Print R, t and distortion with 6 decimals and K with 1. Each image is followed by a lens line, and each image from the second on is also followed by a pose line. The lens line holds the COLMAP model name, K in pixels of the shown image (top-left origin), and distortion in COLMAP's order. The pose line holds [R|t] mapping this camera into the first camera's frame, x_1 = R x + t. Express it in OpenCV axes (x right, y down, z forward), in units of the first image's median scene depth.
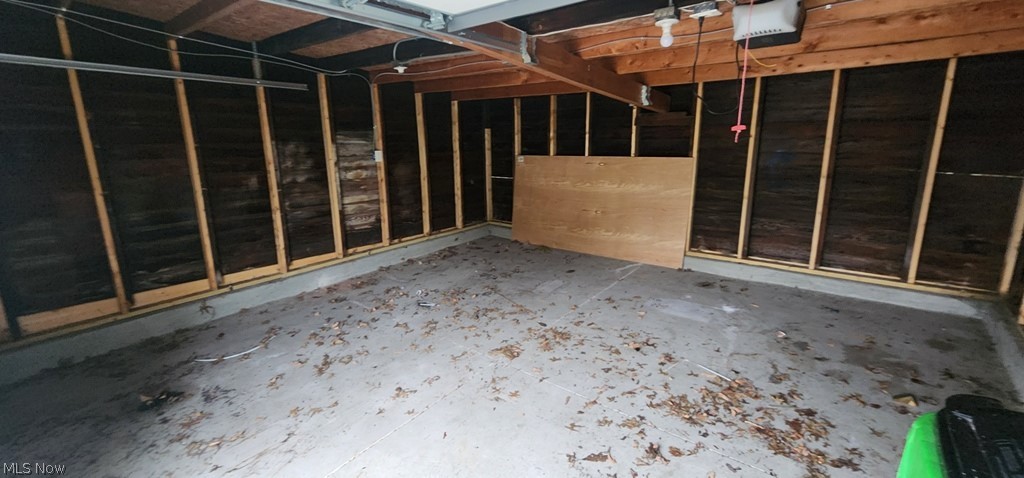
lens RADIAL K [[428.1, 0, 518.0], [0, 428.1, 238.0], [0, 0, 1]] dist [-0.002926, -0.000371]
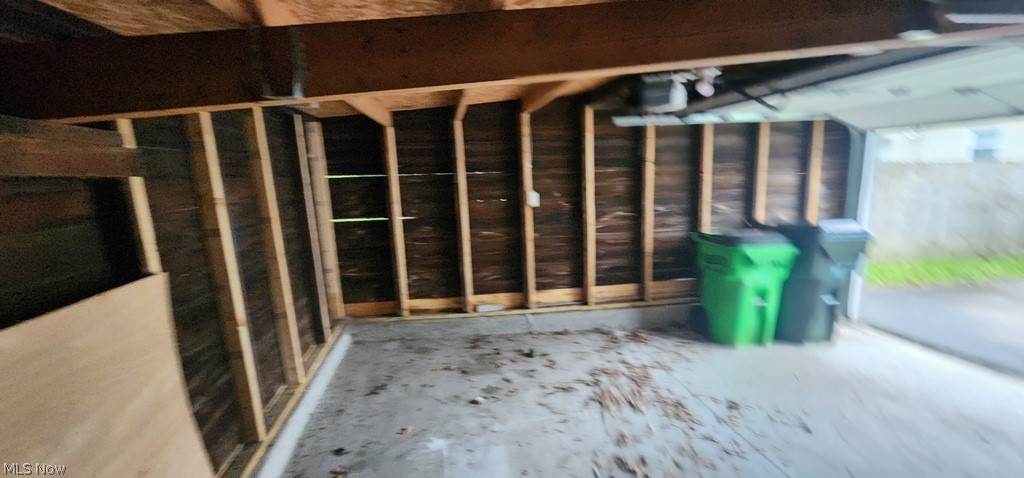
lens RADIAL K [[428.1, 0, 518.0], [0, 428.1, 238.0], [0, 0, 1]] dist [-0.002926, -0.000371]
pose [[-0.744335, -0.065339, 0.664602, -0.030314], [0.196508, 0.929710, 0.311486, -0.419367], [-0.638240, 0.362449, -0.679176, 1.665877]]
